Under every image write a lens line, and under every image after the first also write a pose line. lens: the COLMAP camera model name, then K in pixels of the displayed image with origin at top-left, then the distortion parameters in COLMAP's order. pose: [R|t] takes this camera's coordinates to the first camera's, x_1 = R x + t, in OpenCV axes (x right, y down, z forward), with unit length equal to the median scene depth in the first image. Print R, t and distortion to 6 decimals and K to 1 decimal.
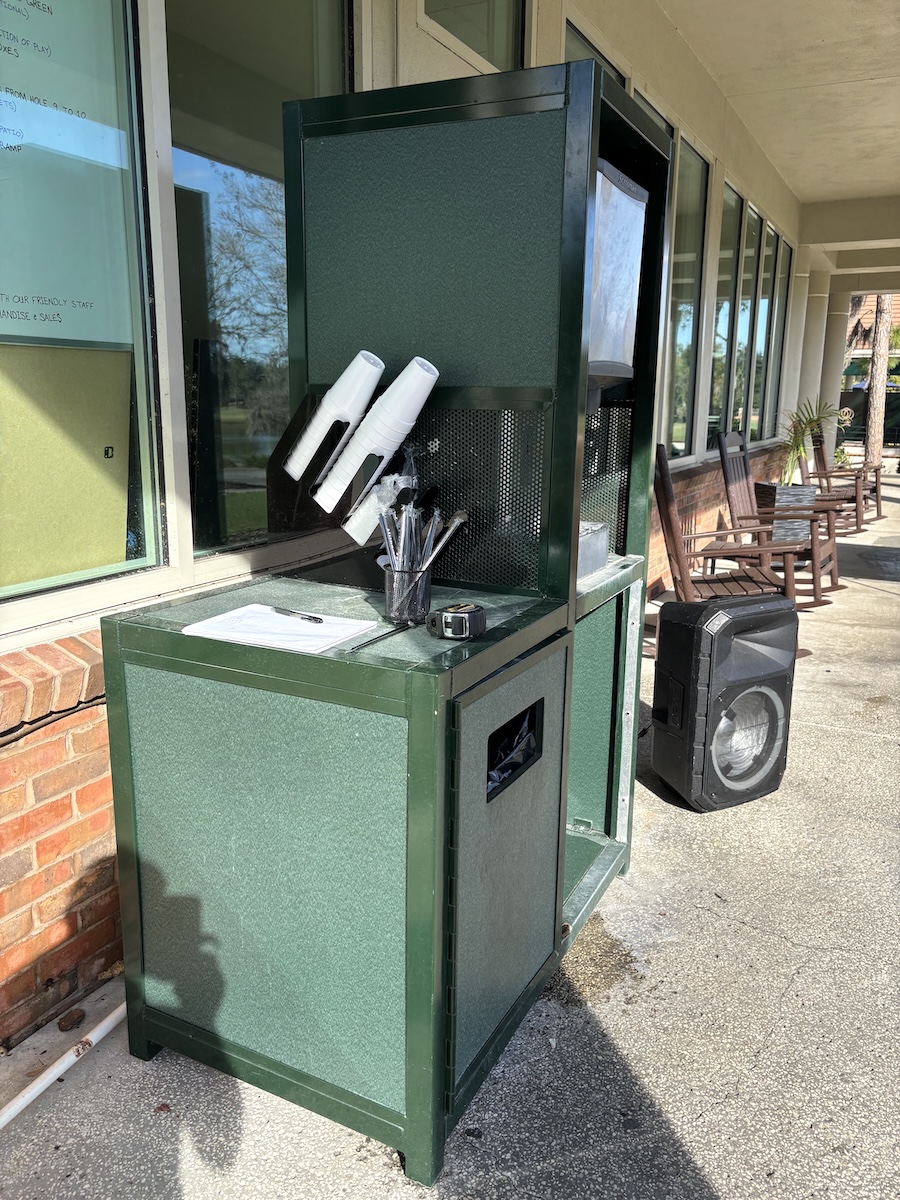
lens RADIAL K [[919.6, 0, 444.6], [0, 919.6, 600.6], [0, 0, 1]] dist [0.009447, 0.000440]
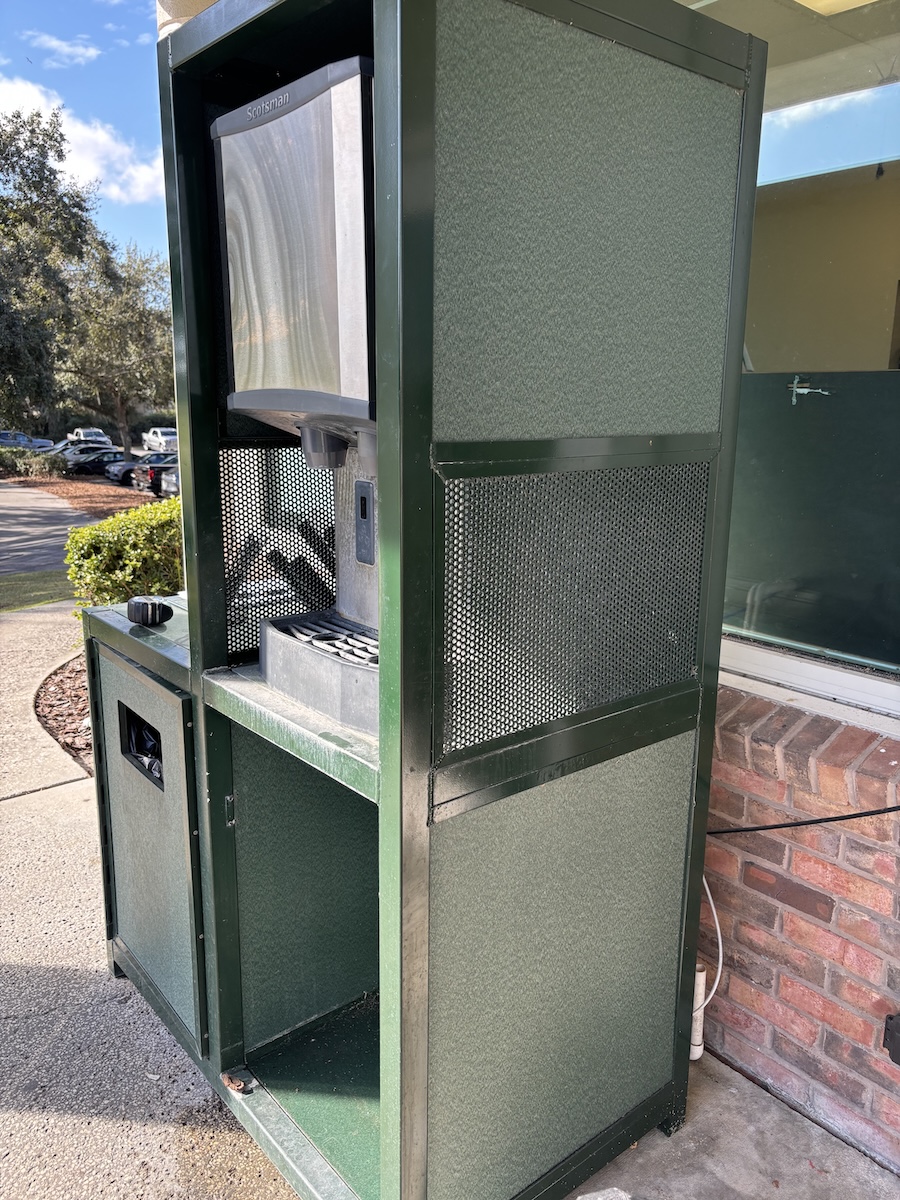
lens RADIAL K [[919.6, 0, 444.6], [0, 919.6, 600.6], [0, 0, 1]] dist [0.009447, 0.000440]
pose [[-0.406291, 0.186437, -0.894522, 0.782571], [-0.214598, 0.932113, 0.291742, -0.356741], [0.888186, 0.310495, -0.338700, 1.449670]]
